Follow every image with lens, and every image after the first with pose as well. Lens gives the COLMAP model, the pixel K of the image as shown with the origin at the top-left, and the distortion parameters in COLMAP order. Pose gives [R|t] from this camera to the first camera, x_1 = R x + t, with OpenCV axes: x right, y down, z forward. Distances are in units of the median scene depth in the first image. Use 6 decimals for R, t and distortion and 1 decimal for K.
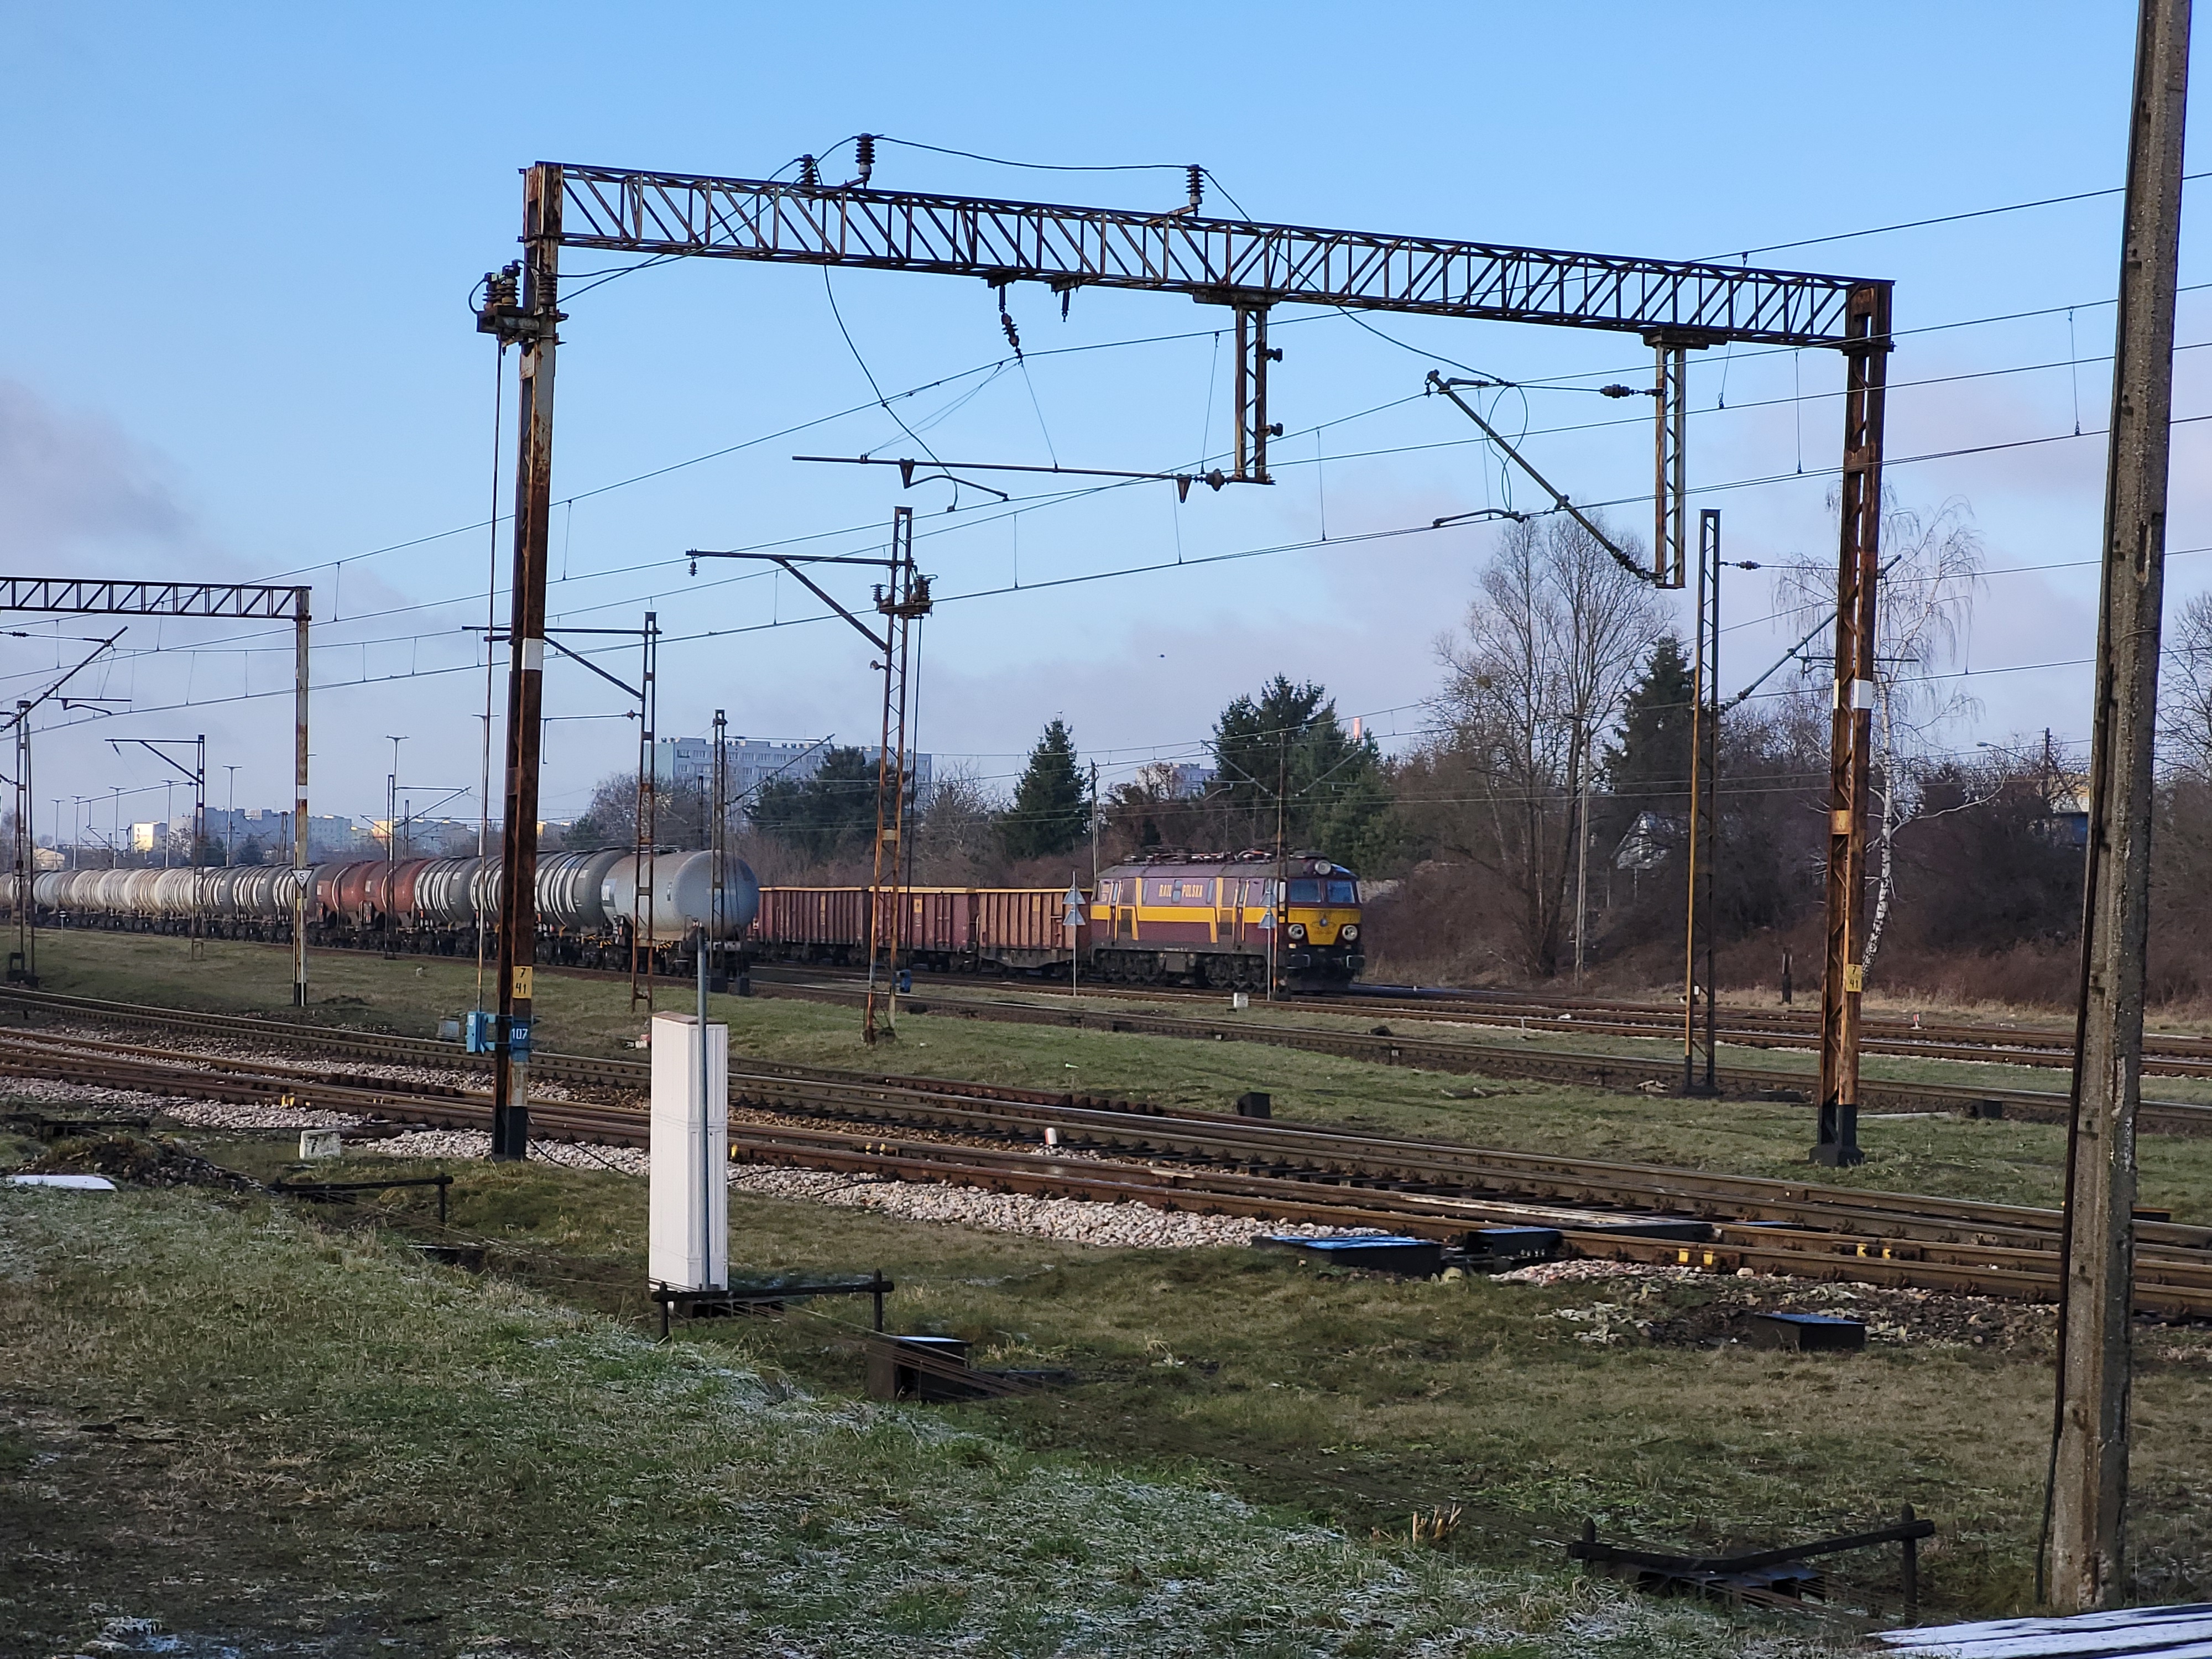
lens RADIAL K [[4941.2, 0, 1090.3], [0, 4941.2, 782.5], [0, 0, 1]] dist [0.043839, 0.000000]
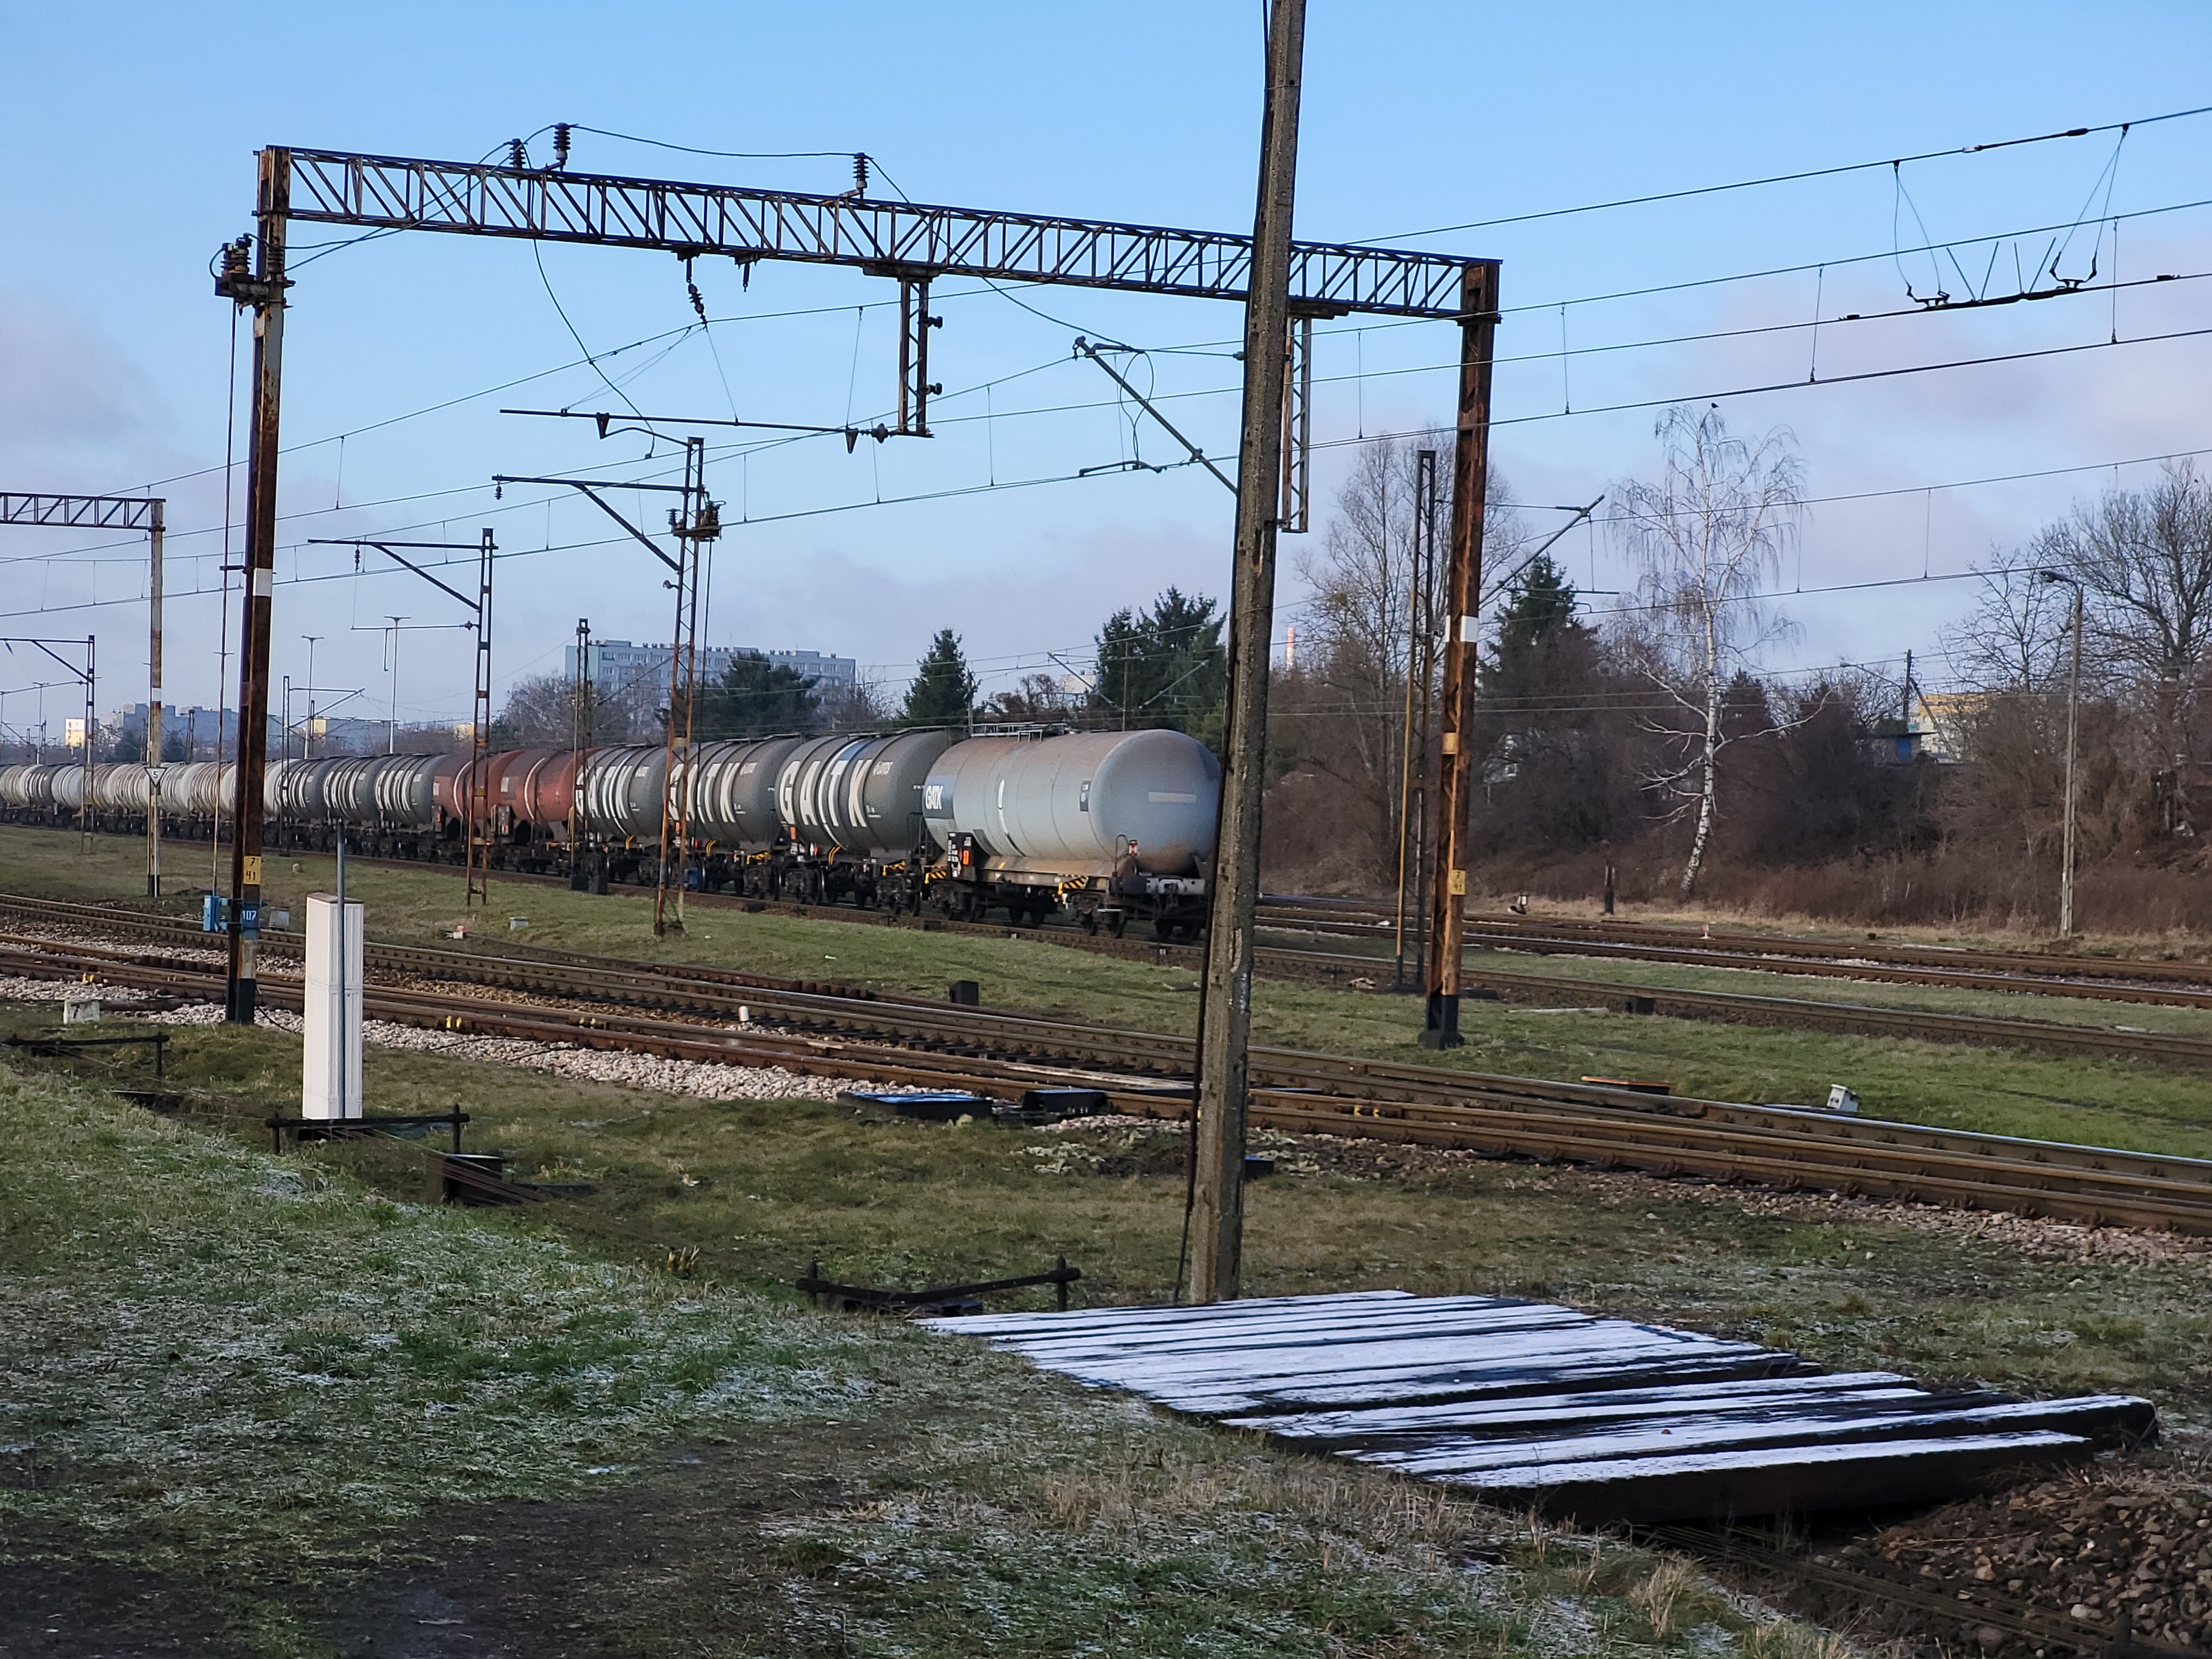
lens RADIAL K [[4941.2, 0, 1032.5], [0, 4941.2, 922.1], [0, 0, 1]] dist [0.043839, 0.000000]
pose [[0.999922, 0.012345, 0.002130, 0.057636], [-0.012431, 0.998819, 0.046972, -0.003194], [-0.001548, -0.046995, 0.998894, -0.128595]]
